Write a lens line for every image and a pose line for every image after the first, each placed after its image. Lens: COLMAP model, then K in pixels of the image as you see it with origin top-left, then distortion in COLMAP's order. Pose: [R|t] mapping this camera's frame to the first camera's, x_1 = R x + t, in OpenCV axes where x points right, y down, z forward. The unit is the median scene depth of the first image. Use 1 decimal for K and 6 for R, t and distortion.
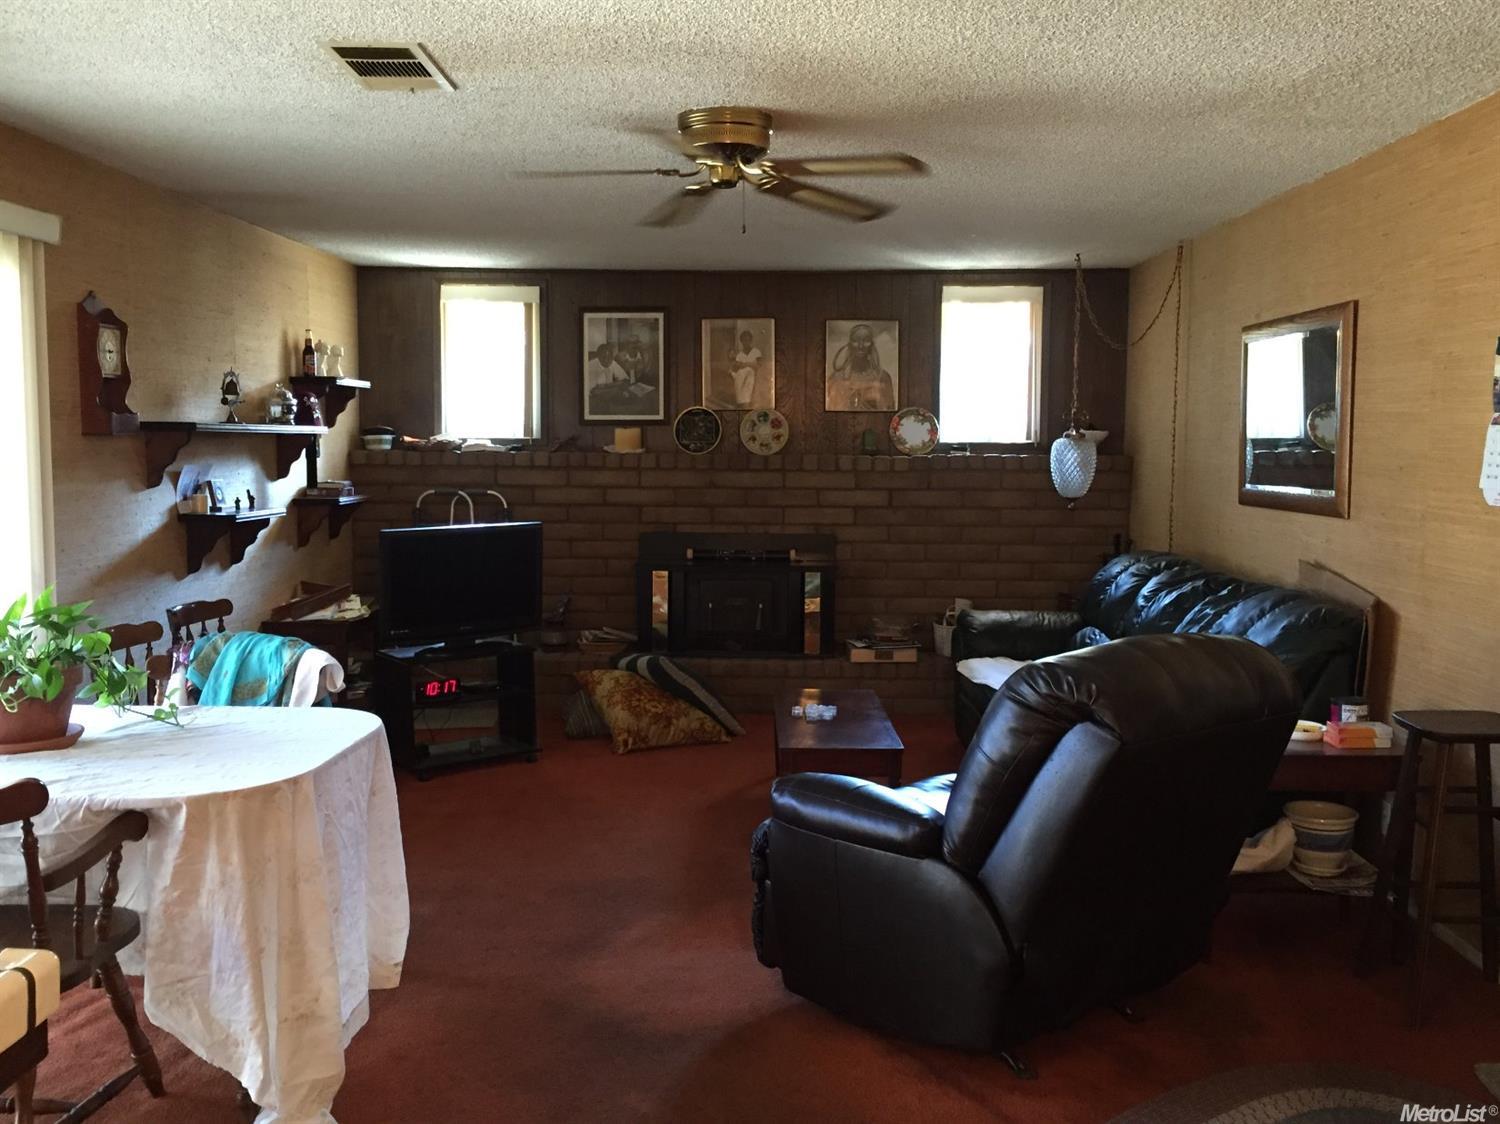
lens RADIAL K [[1302.5, 0, 750.4], [0, 1302.5, 565.5], [0, 0, 1]] dist [0.077210, -0.095252]
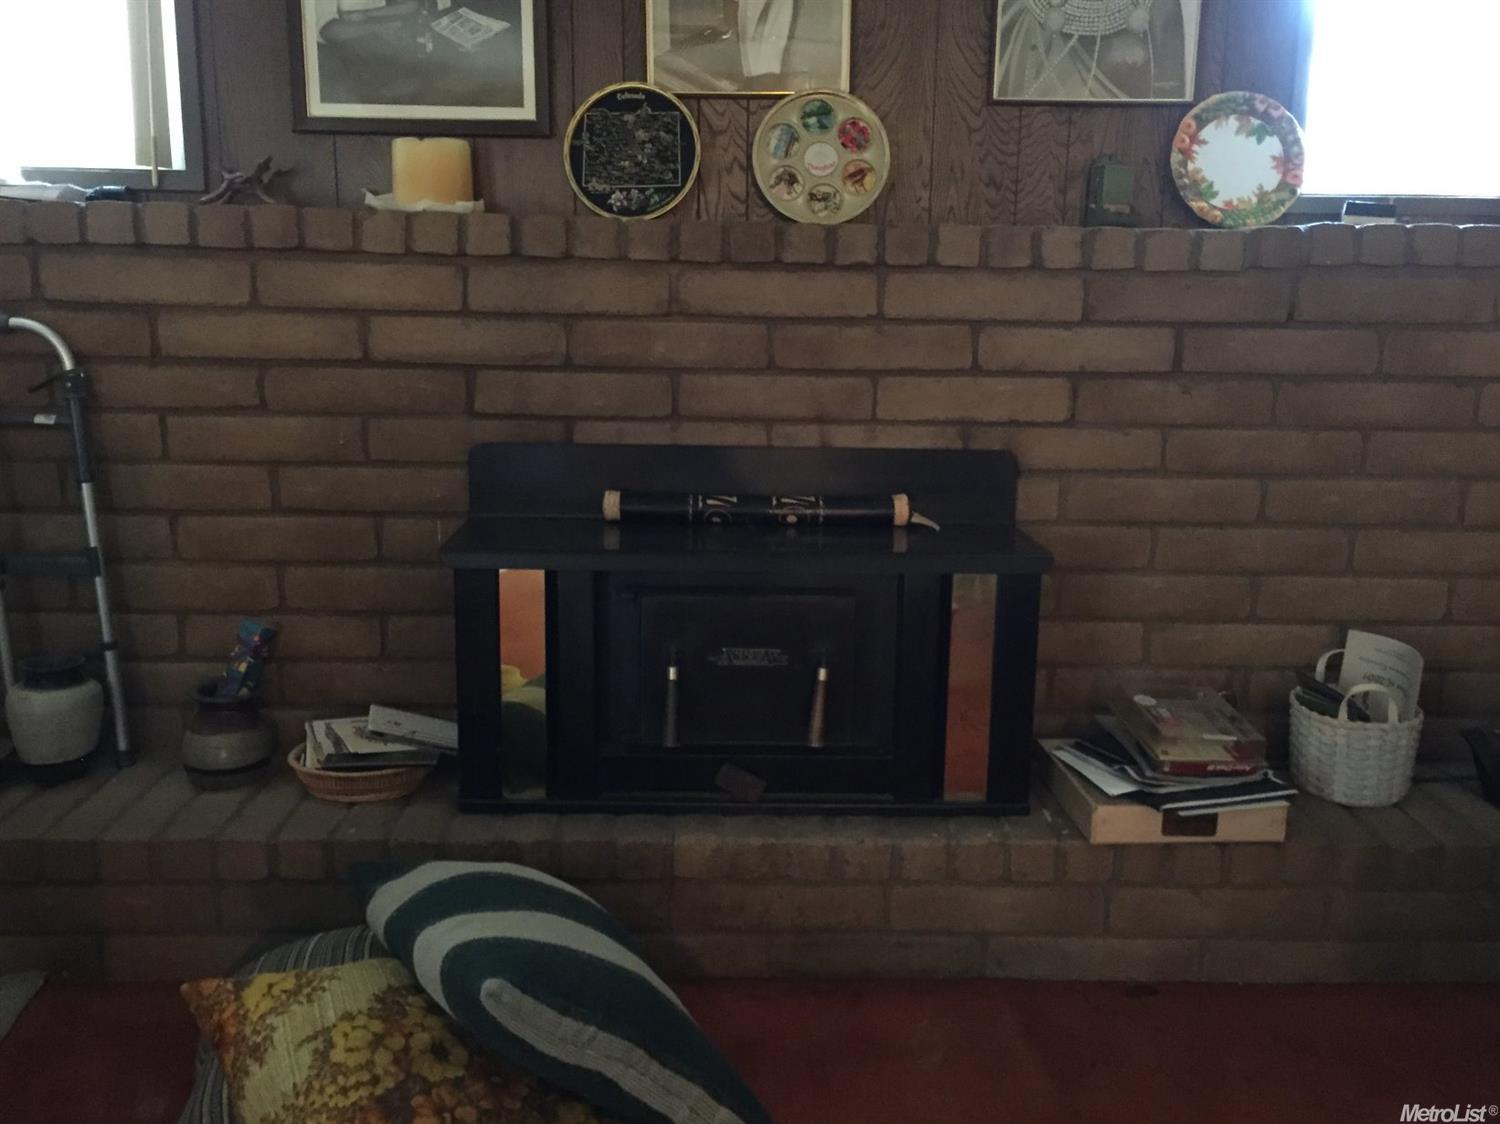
lens RADIAL K [[1302.5, 0, 746.2], [0, 1302.5, 545.8], [0, 0, 1]] dist [0.077210, -0.095252]
pose [[0.999185, 0.000930, 0.040365, -0.024241], [-0.005103, 0.994627, 0.103396, -0.034788], [-0.040052, -0.103517, 0.993821, 0.641846]]
